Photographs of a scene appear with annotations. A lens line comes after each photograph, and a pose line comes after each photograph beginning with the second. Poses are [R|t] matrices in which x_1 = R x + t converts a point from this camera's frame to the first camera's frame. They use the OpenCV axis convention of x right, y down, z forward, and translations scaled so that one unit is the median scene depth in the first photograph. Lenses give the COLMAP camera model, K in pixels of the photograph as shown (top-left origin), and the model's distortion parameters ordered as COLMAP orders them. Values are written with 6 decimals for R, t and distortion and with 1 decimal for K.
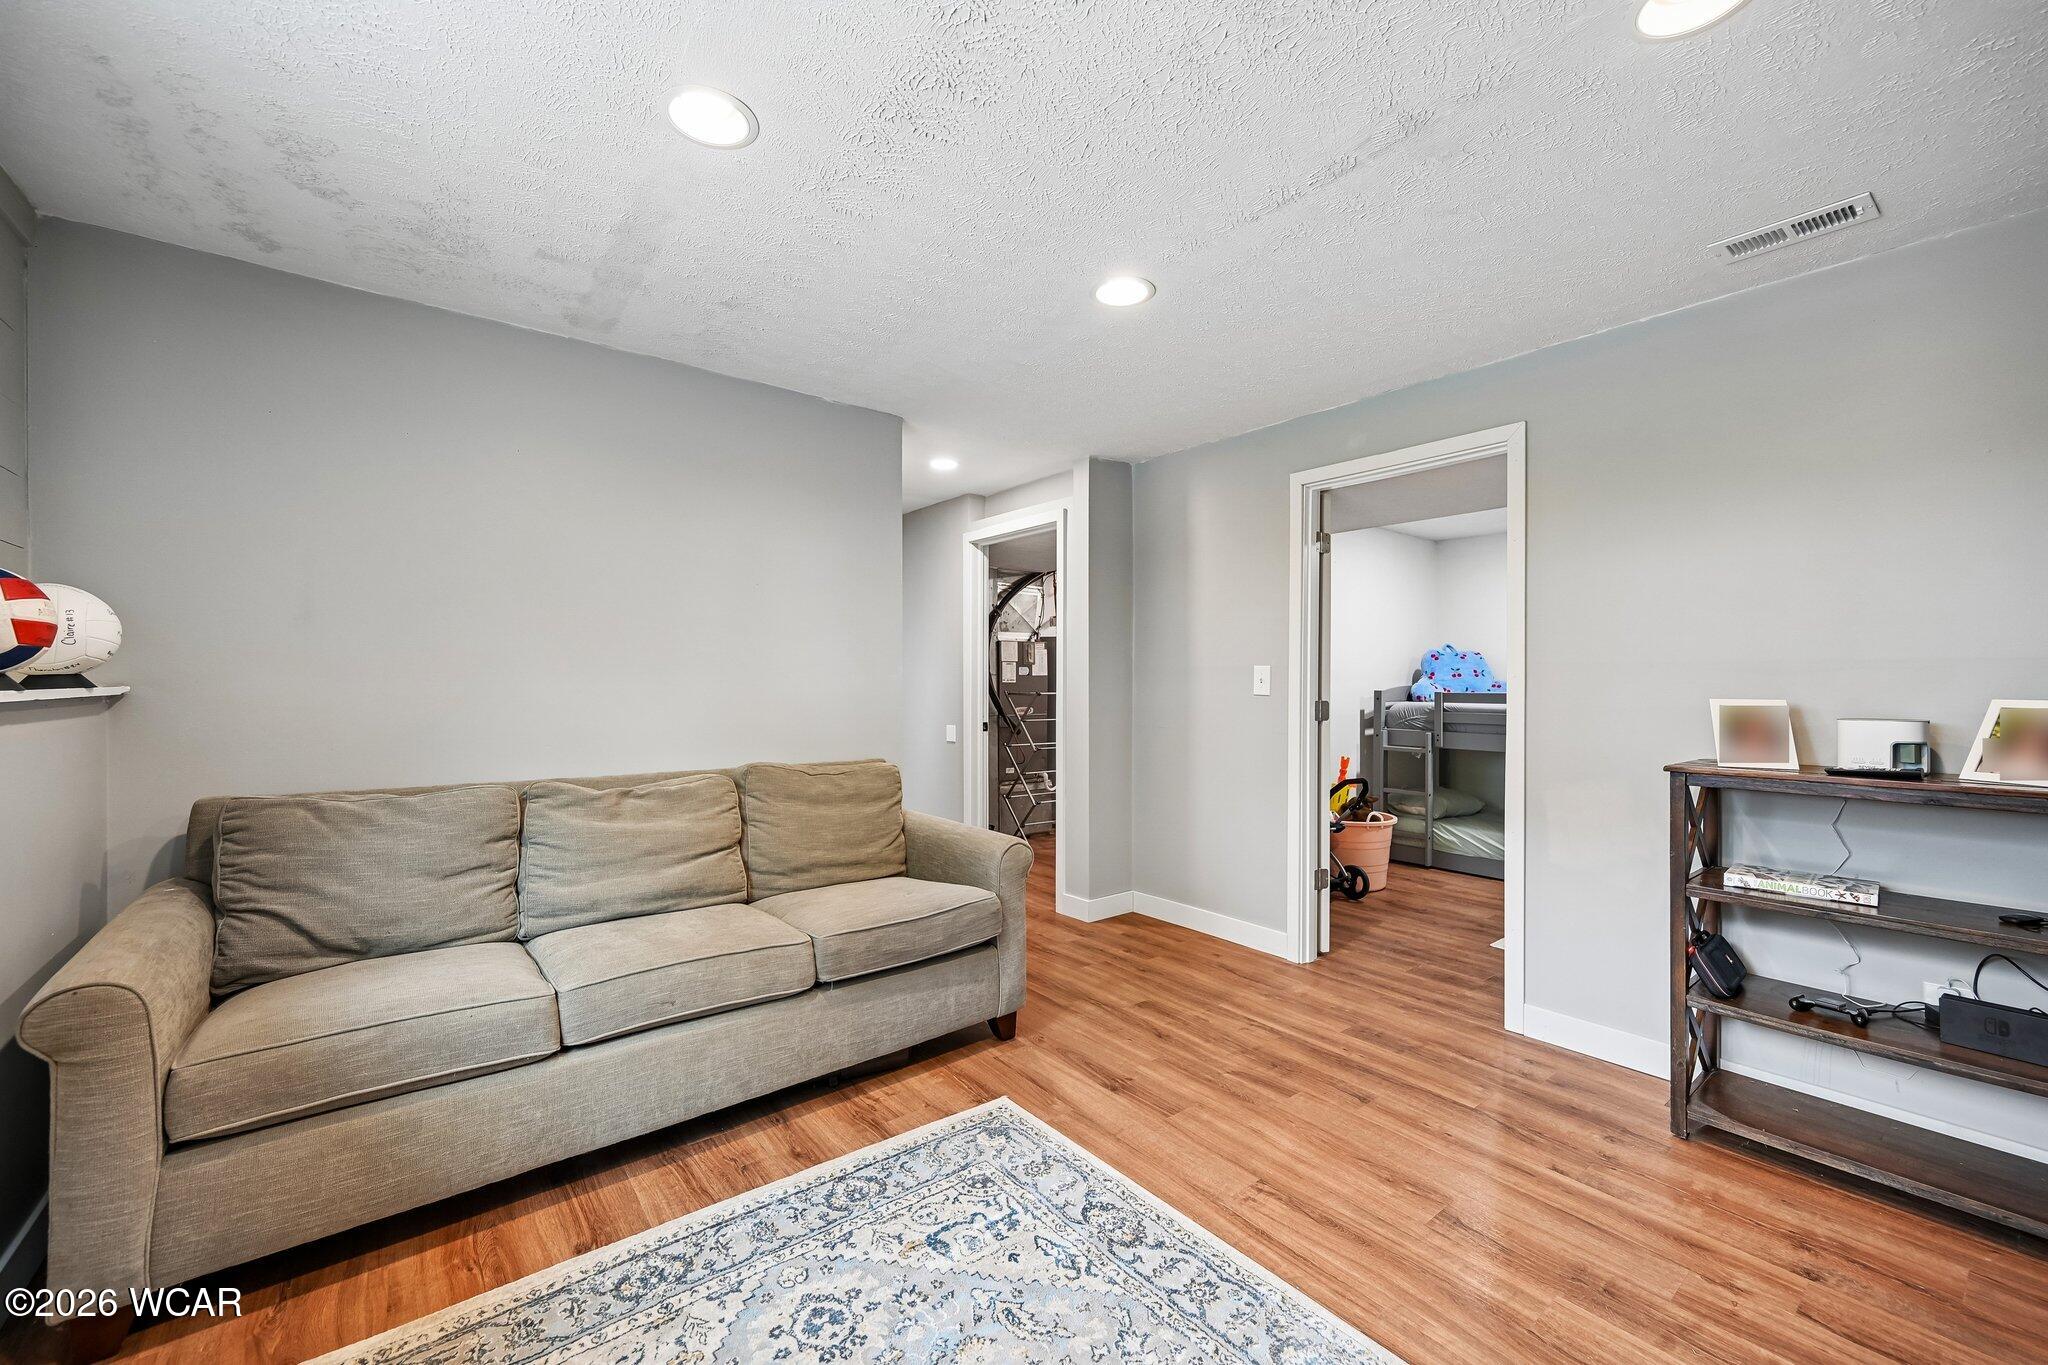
lens RADIAL K [[802.1, 0, 1024.0], [0, 802.1, 682.5], [0, 0, 1]] dist [0.001279, 0.000077]
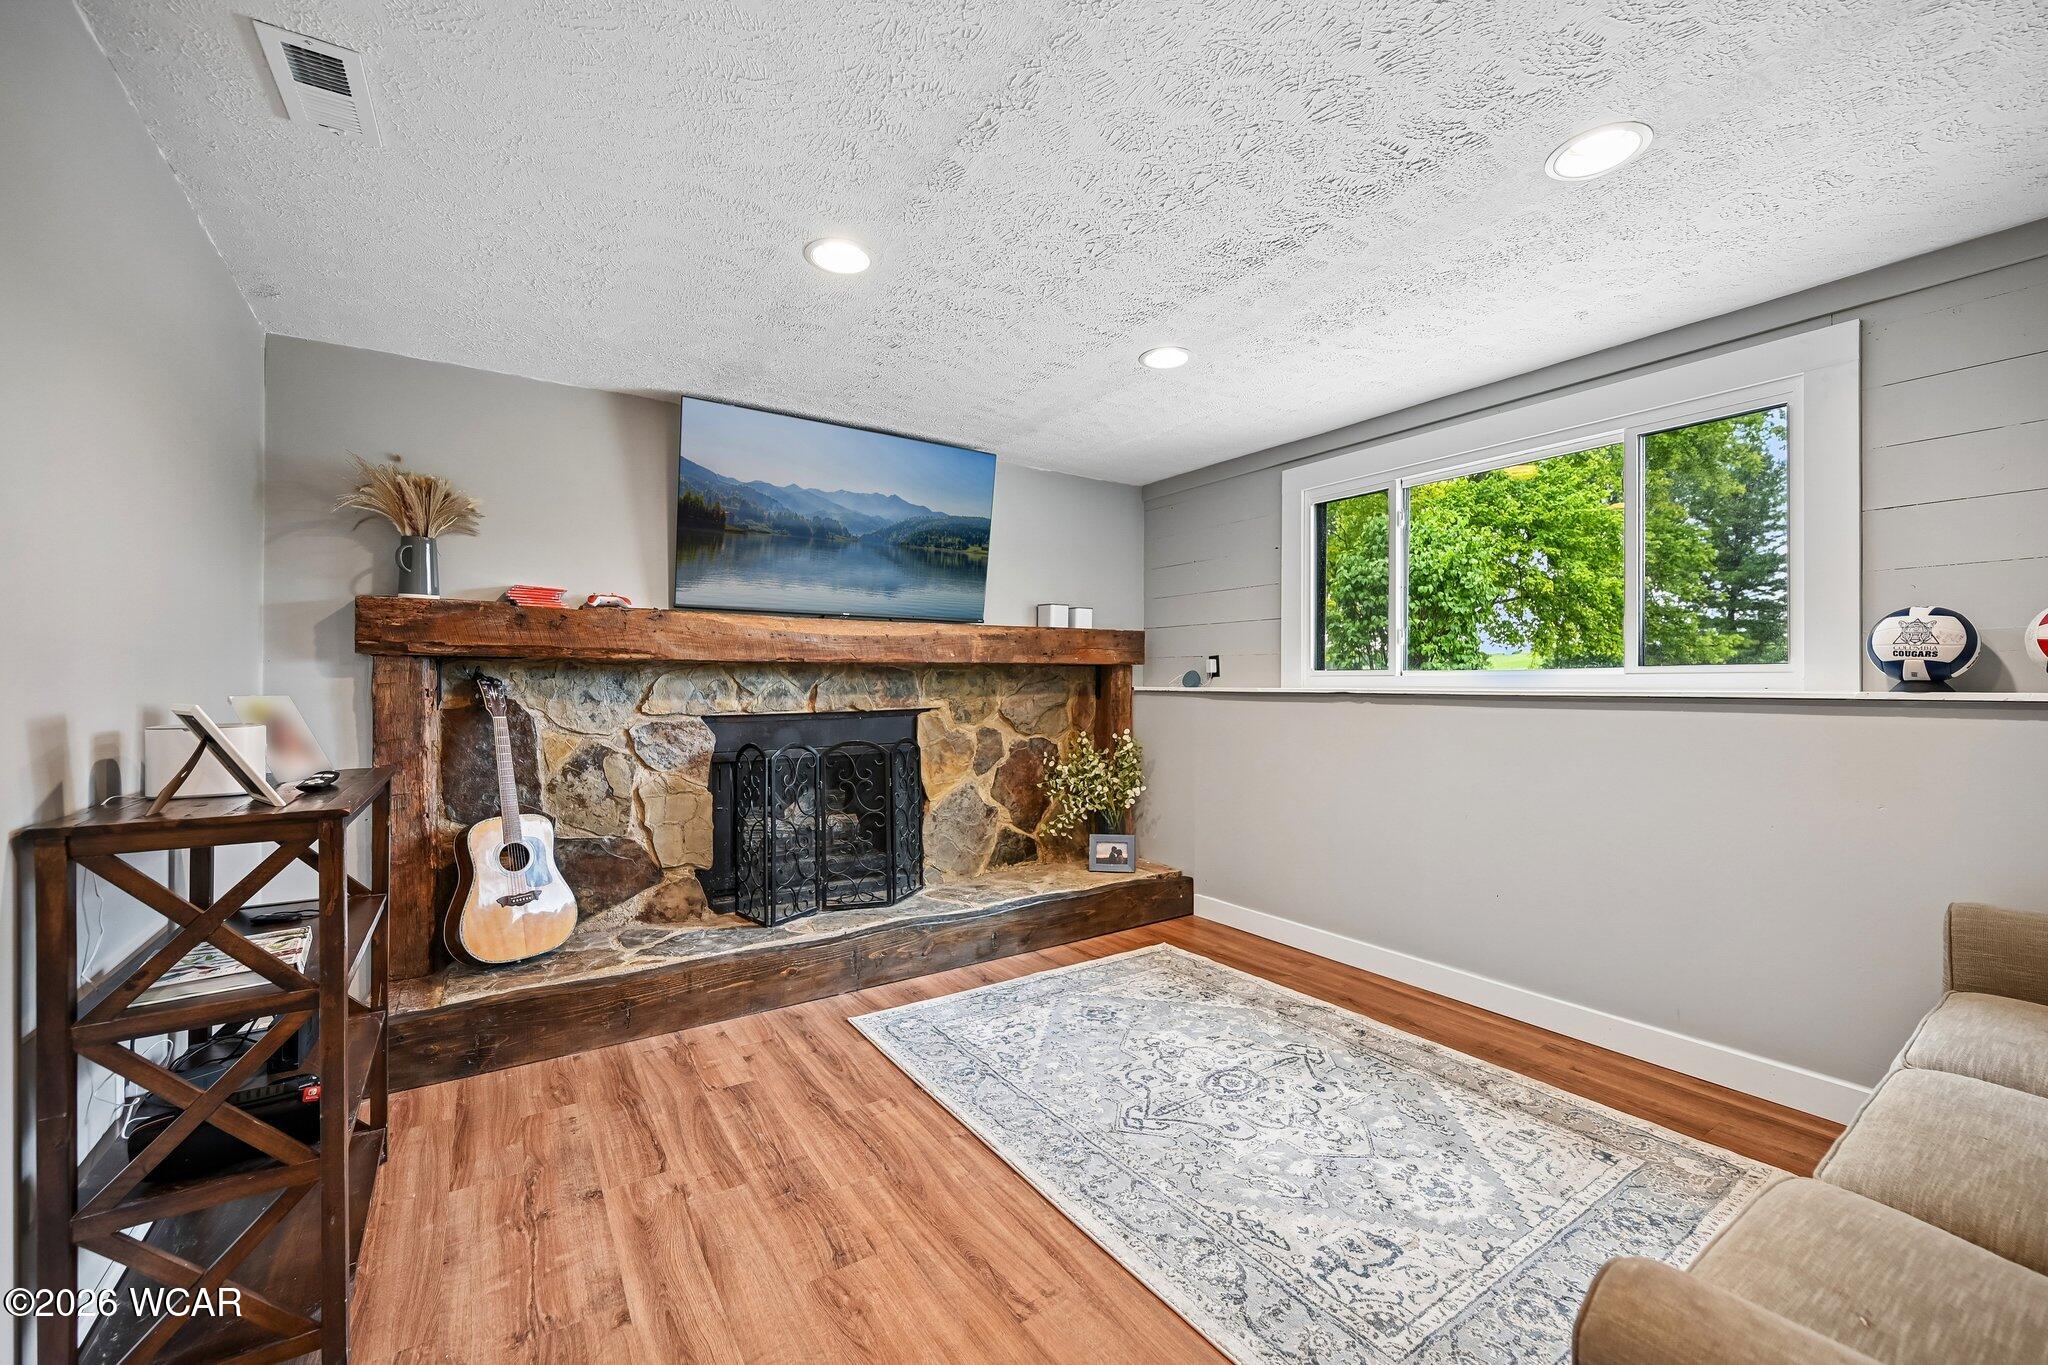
lens RADIAL K [[802.1, 0, 1024.0], [0, 802.1, 682.5], [0, 0, 1]] dist [0.001279, 0.000077]
pose [[-0.996810, -0.003781, 0.079716, 0.249872], [-0.003985, 0.999989, -0.002408, 0.002973], [-0.079706, -0.002718, -0.996815, 1.916039]]
